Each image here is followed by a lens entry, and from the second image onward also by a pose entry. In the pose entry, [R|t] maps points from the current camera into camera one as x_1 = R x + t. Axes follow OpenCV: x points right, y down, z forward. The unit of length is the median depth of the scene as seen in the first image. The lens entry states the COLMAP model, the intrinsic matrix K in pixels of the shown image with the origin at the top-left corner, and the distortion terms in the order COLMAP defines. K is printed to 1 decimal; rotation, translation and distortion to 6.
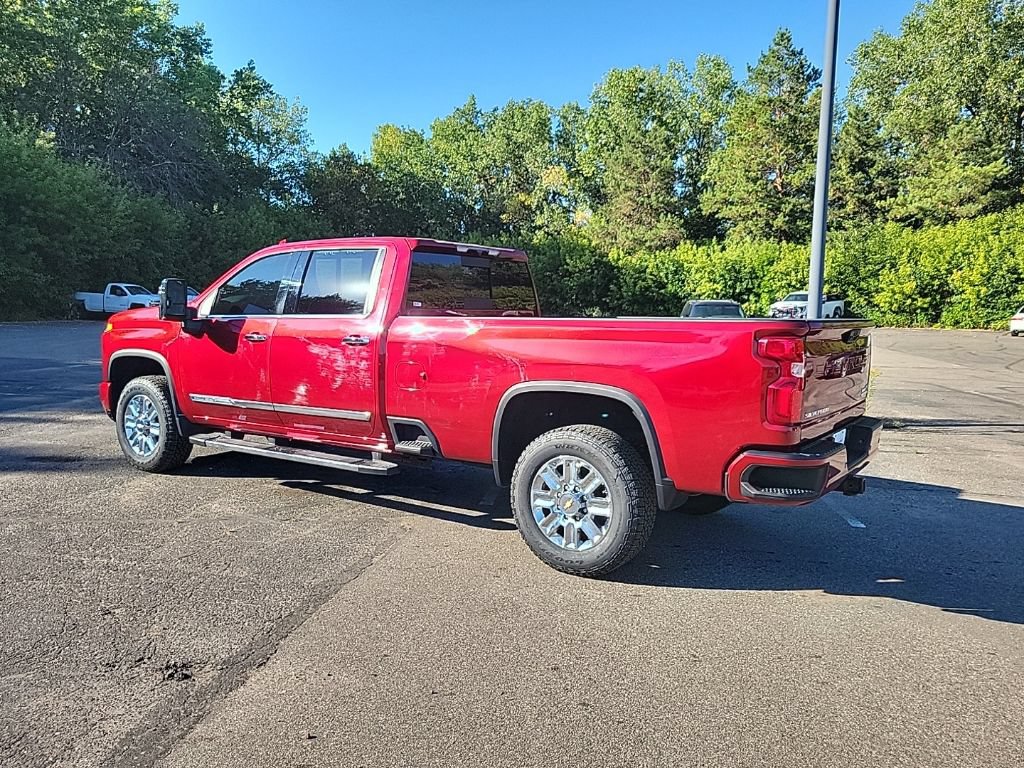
lens RADIAL K [[799.9, 0, 519.6], [0, 799.9, 378.6], [0, 0, 1]] dist [0.043689, -0.024229]
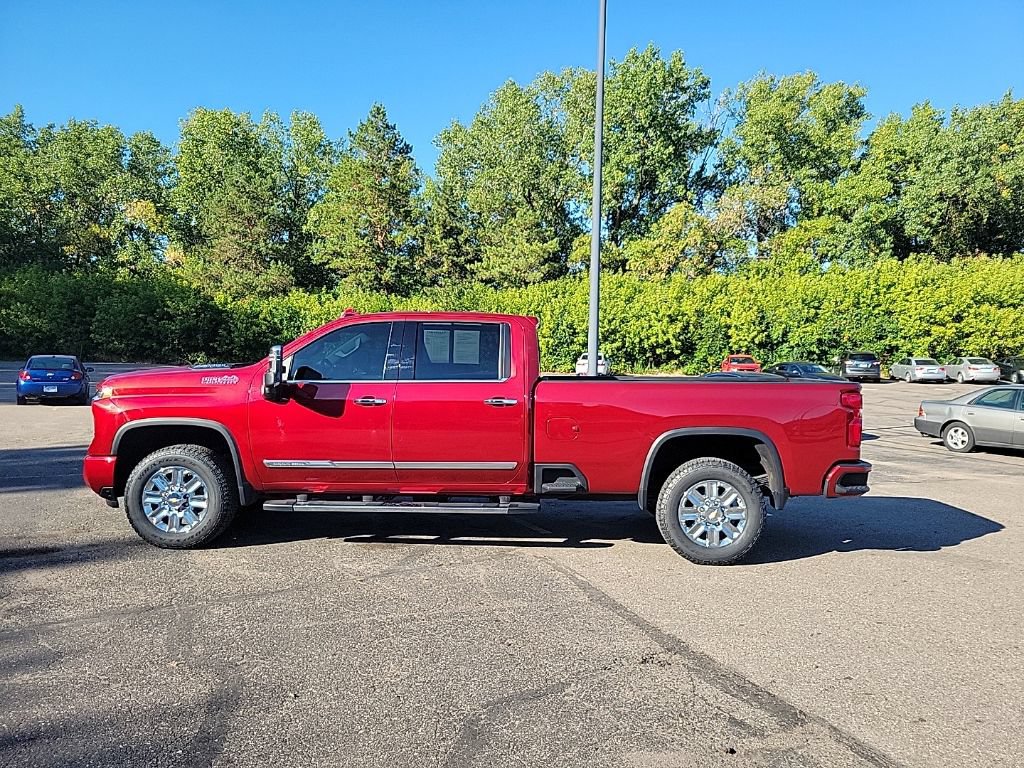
lens RADIAL K [[781.9, 0, 546.9], [0, 781.9, 366.3], [0, 0, 1]] dist [0.047440, -0.019545]
pose [[0.831862, -0.007073, 0.554937, -0.083487], [0.044839, 0.997506, -0.054501, -0.003615], [-0.553168, 0.070220, 0.830105, -0.000410]]
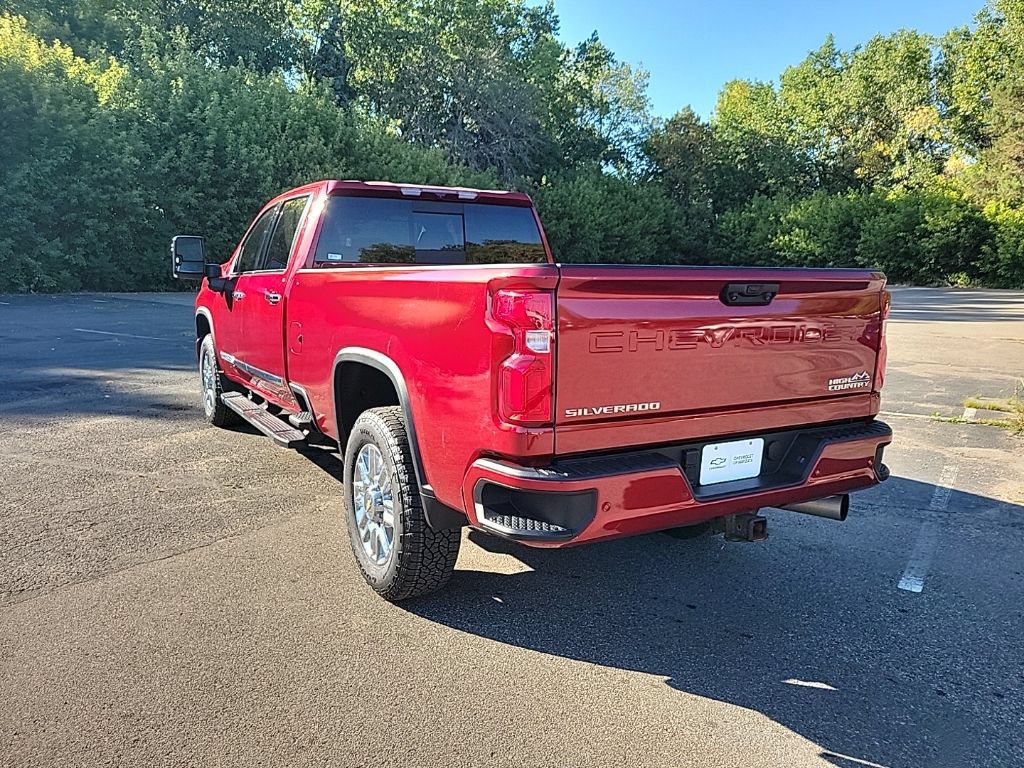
lens RADIAL K [[799.9, 0, 514.4], [0, 799.9, 390.2], [0, 0, 1]] dist [0.043689, -0.024229]
pose [[0.899890, 0.058165, -0.432220, 0.048214], [-0.035826, 0.997576, 0.059656, -0.000801], [0.434642, -0.038199, 0.899793, 0.032414]]
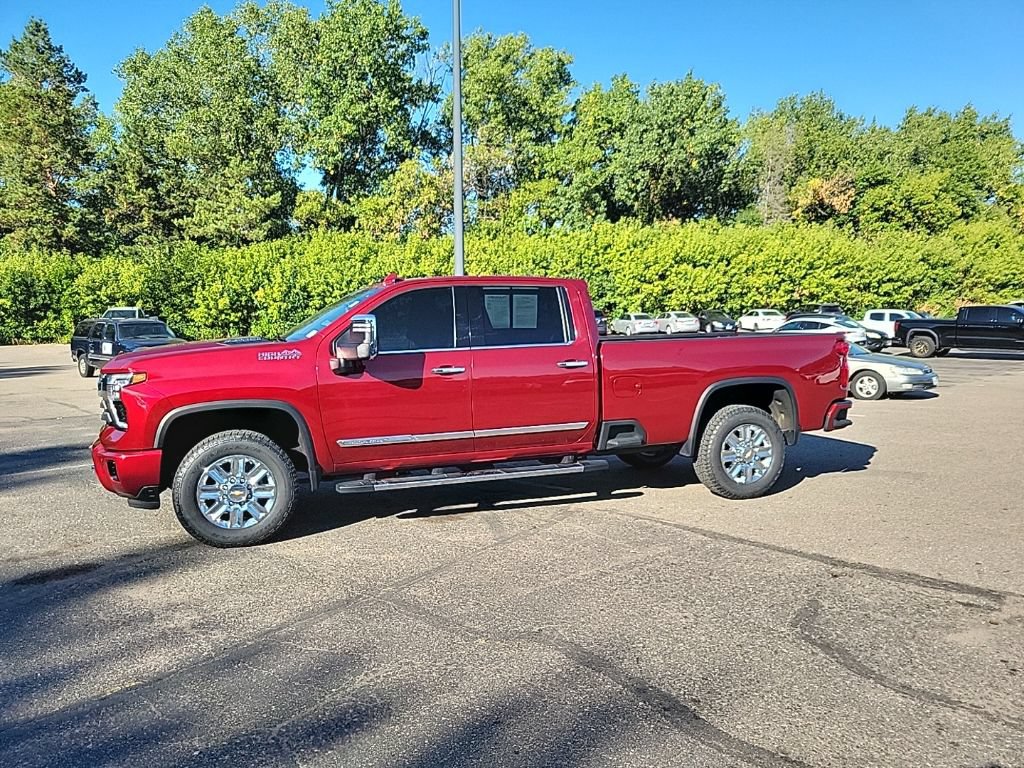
lens RADIAL K [[799.9, 0, 538.7], [0, 799.9, 381.5], [0, 0, 1]] dist [0.043689, -0.024229]
pose [[0.572576, -0.085566, 0.815374, -0.129000], [0.095410, 0.994736, 0.037390, -0.007589], [-0.814281, 0.056386, 0.577726, 0.036424]]
